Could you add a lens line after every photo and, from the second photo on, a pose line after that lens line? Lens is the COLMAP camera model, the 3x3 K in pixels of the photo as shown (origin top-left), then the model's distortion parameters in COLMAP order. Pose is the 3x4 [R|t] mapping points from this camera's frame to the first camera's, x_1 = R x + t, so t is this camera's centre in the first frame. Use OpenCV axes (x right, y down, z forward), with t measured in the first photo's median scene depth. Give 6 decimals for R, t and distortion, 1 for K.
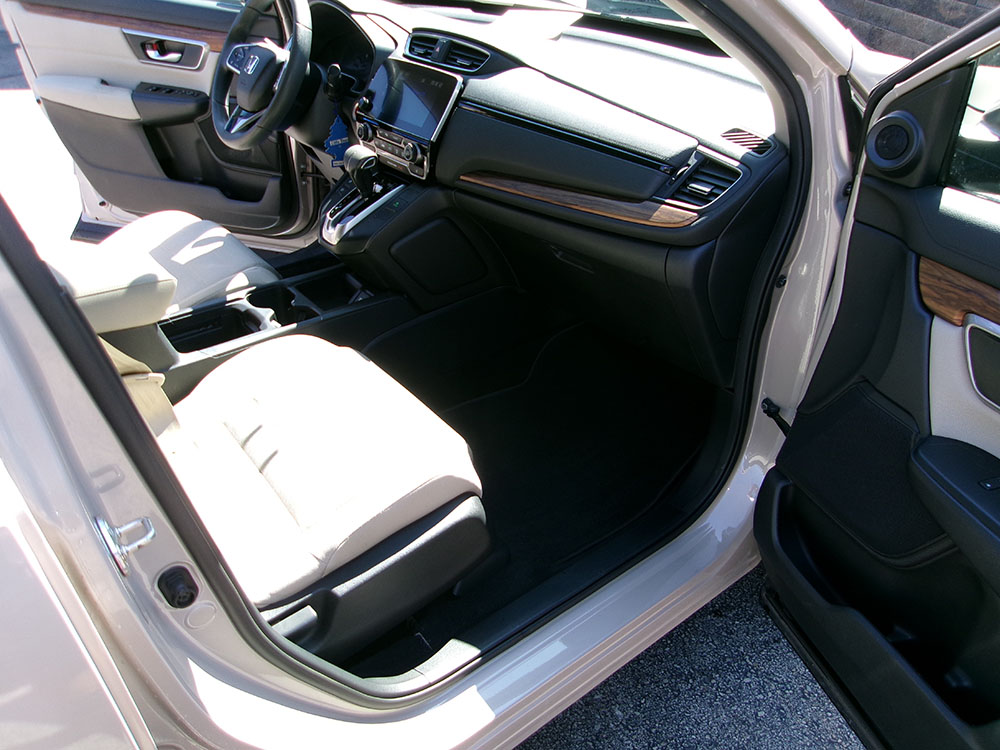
lens RADIAL K [[735.9, 0, 500.0], [0, 735.9, 375.0], [0, 0, 1]] dist [-0.053688, 0.002648]
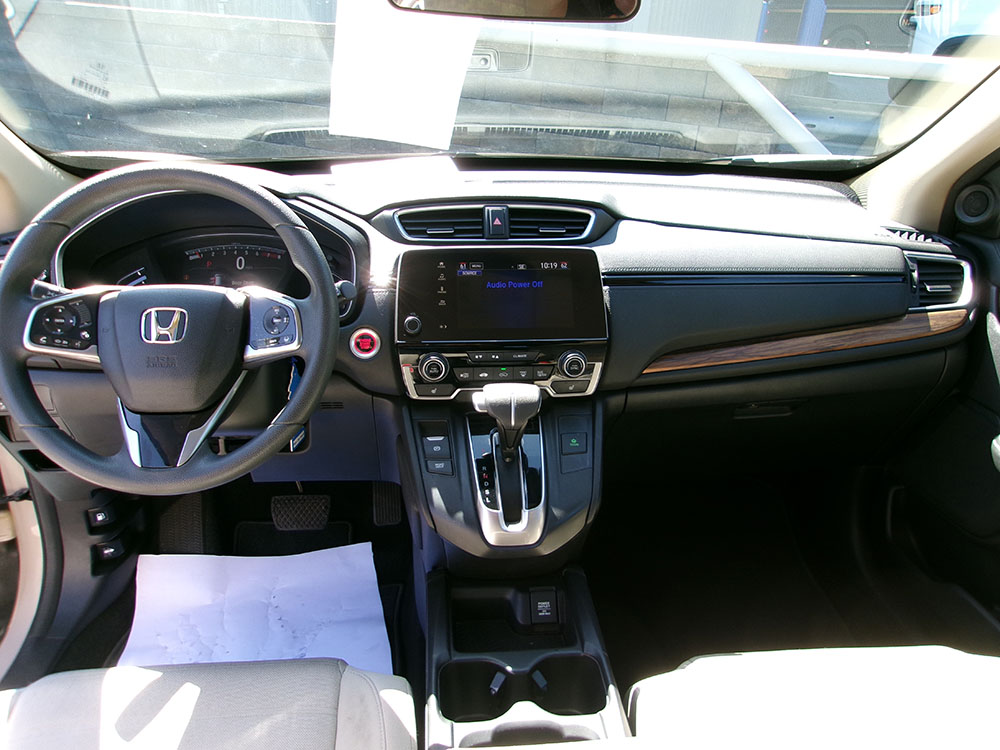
lens RADIAL K [[735.9, 0, 500.0], [0, 735.9, 375.0], [0, 0, 1]] dist [-0.053688, 0.002648]
pose [[0.568738, -0.348904, 0.744851, -0.749328], [0.446444, 0.891517, 0.076719, -0.419317], [-0.690814, 0.288901, 0.662806, 0.651958]]
